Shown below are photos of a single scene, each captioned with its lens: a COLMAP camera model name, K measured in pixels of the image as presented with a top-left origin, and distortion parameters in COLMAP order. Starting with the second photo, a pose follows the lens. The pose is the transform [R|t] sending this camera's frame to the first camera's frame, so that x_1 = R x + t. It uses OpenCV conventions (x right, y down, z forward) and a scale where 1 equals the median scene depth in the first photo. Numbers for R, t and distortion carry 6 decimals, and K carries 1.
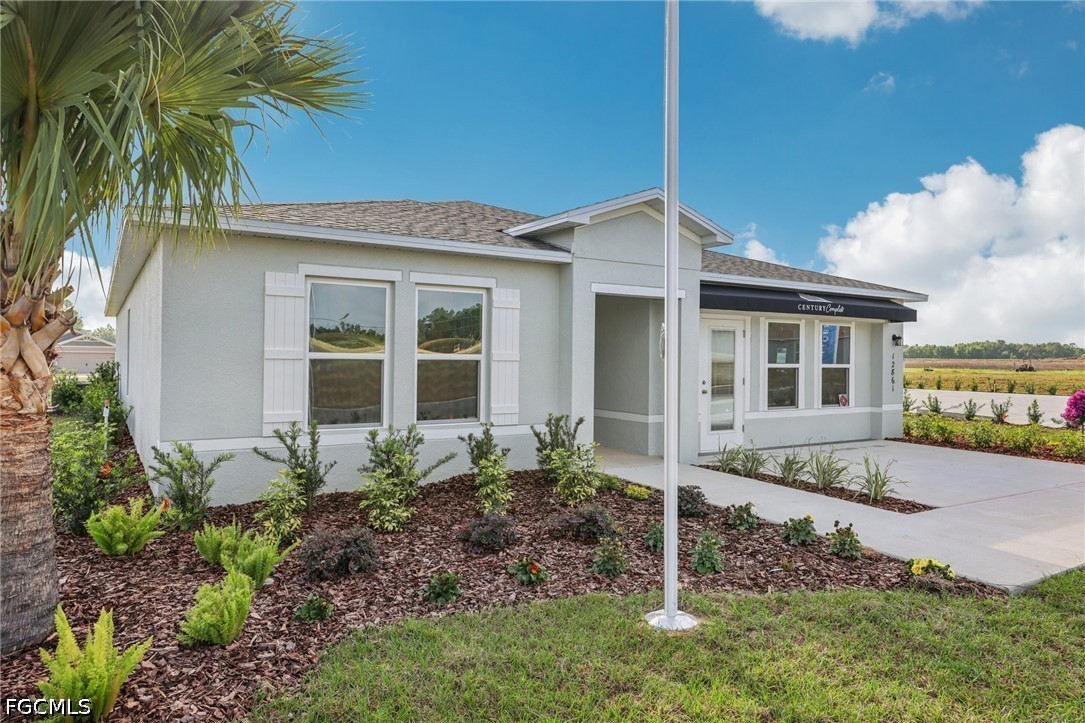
lens RADIAL K [[704.3, 0, 547.2], [0, 704.3, 363.0], [0, 0, 1]] dist [-0.029470, 0.006384]
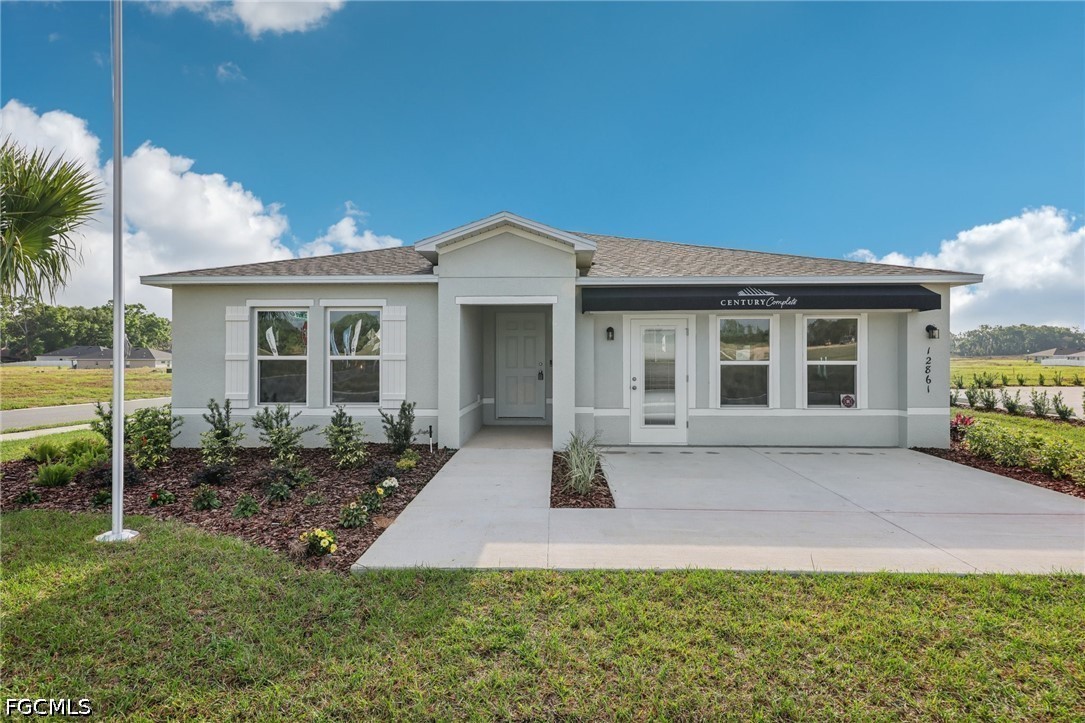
lens RADIAL K [[589.4, 0, 544.4], [0, 589.4, 362.8], [0, 0, 1]] dist [-0.015515, -0.005066]
pose [[0.826338, -0.007221, -0.563128, 0.583055], [0.005076, 0.999973, -0.005376, 0.006925], [0.563151, 0.001584, 0.826352, 0.172636]]
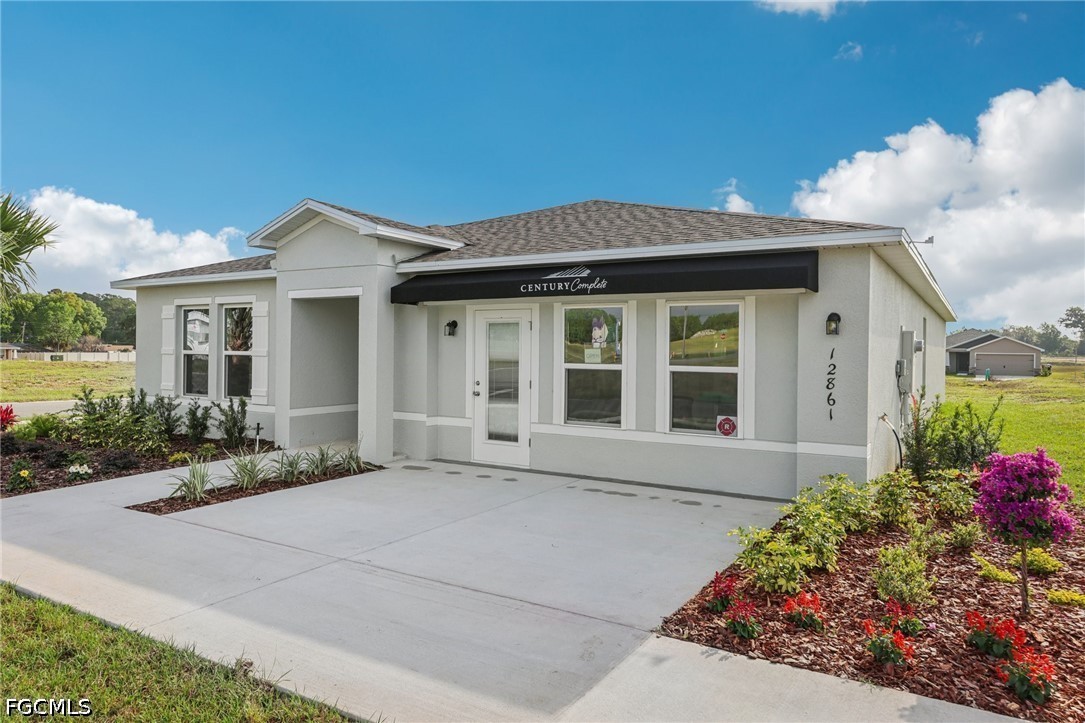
lens RADIAL K [[704.3, 0, 566.0], [0, 704.3, 360.1], [0, 0, 1]] dist [-0.029470, 0.006384]
pose [[0.459265, 0.006525, -0.888275, 1.003730], [-0.014917, 0.999889, -0.000367, -0.002158], [0.888174, 0.013419, 0.459312, 0.655994]]
